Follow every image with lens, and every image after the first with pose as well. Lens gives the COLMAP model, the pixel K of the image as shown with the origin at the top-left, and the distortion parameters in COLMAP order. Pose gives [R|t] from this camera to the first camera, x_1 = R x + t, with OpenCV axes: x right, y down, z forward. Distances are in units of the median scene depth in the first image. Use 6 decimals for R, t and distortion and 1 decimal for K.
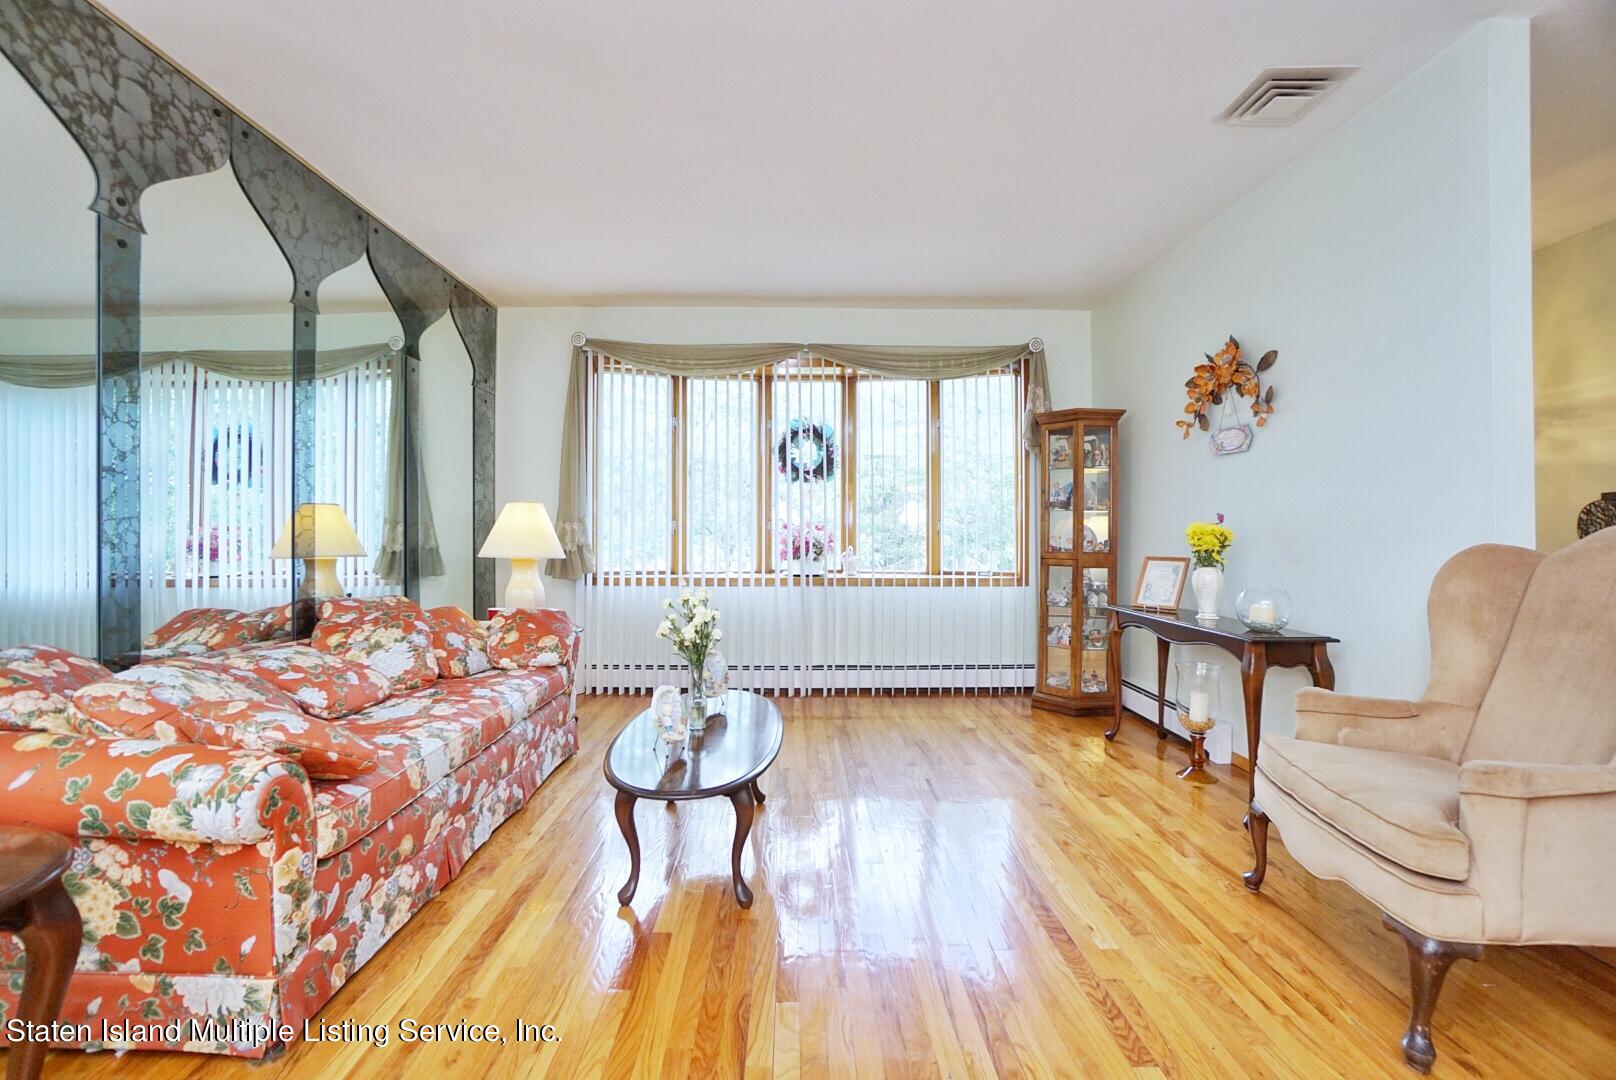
lens RADIAL K [[708.9, 0, 796.2], [0, 708.9, 531.0], [0, 0, 1]] dist [-0.061508, 0.020812]
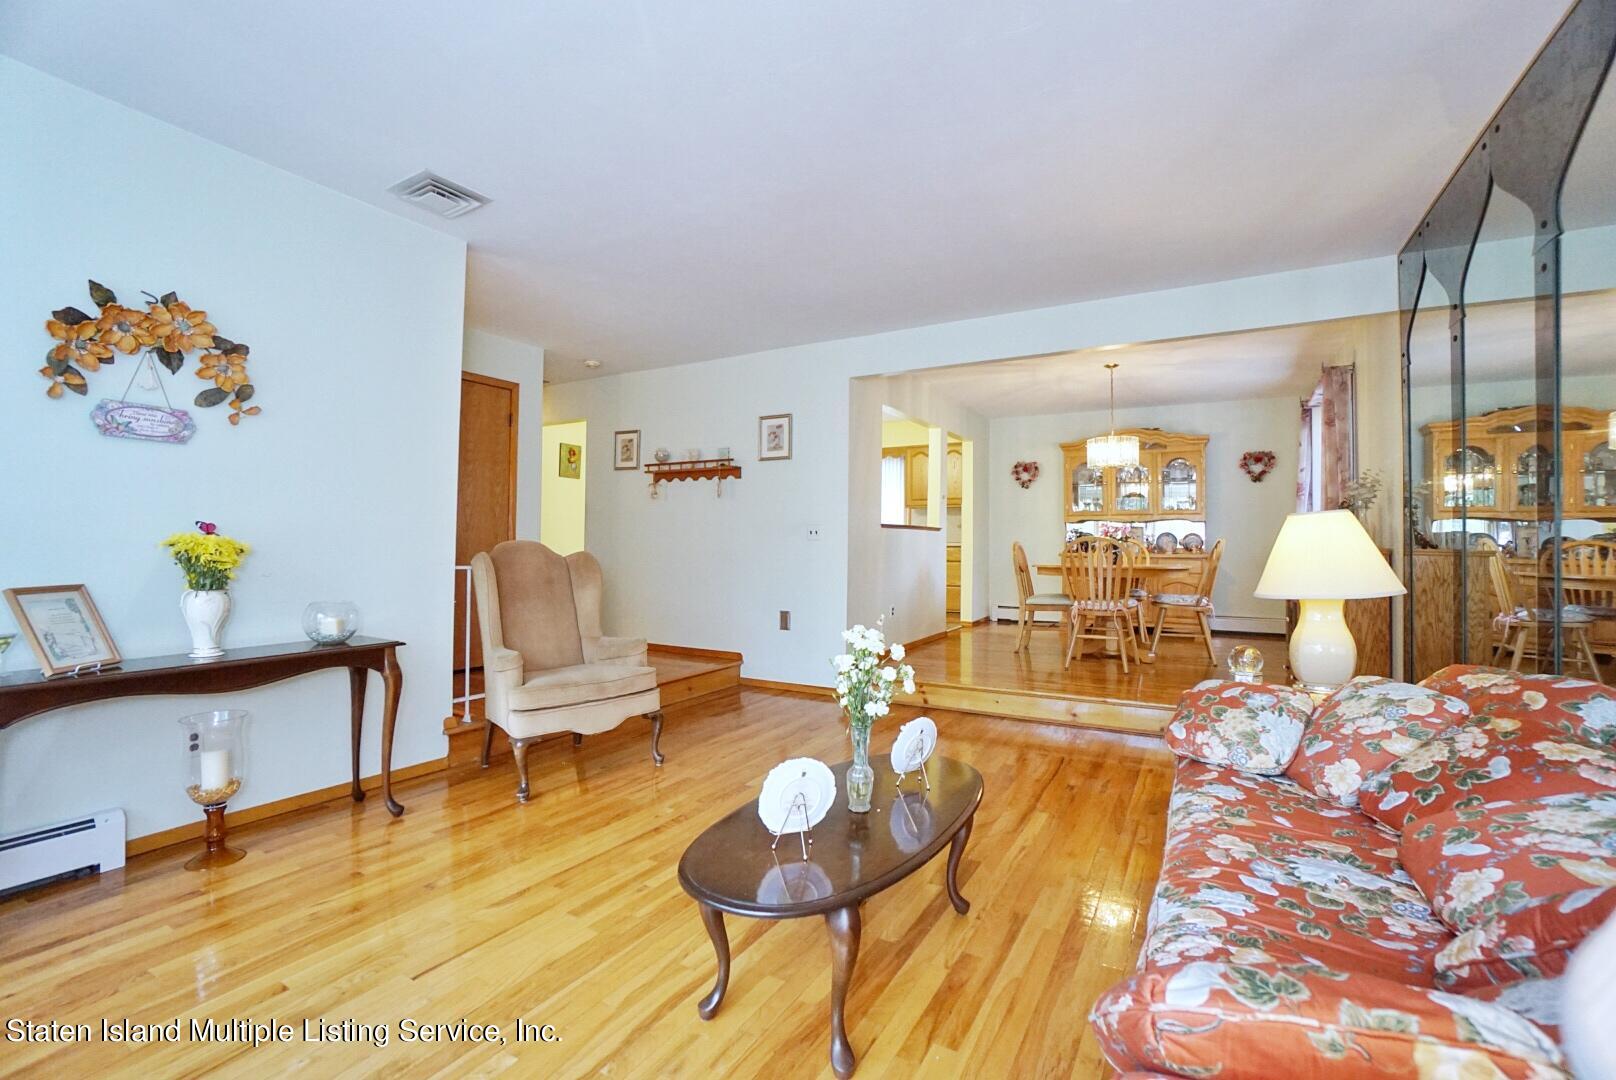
lens RADIAL K [[708.9, 0, 794.9], [0, 708.9, 530.2], [0, 0, 1]] dist [-0.061508, 0.020812]
pose [[-0.856823, 0.000909, 0.515609, -0.355570], [-0.009691, 0.999793, -0.017866, -0.007050], [-0.515519, -0.020305, -0.856638, 1.267684]]
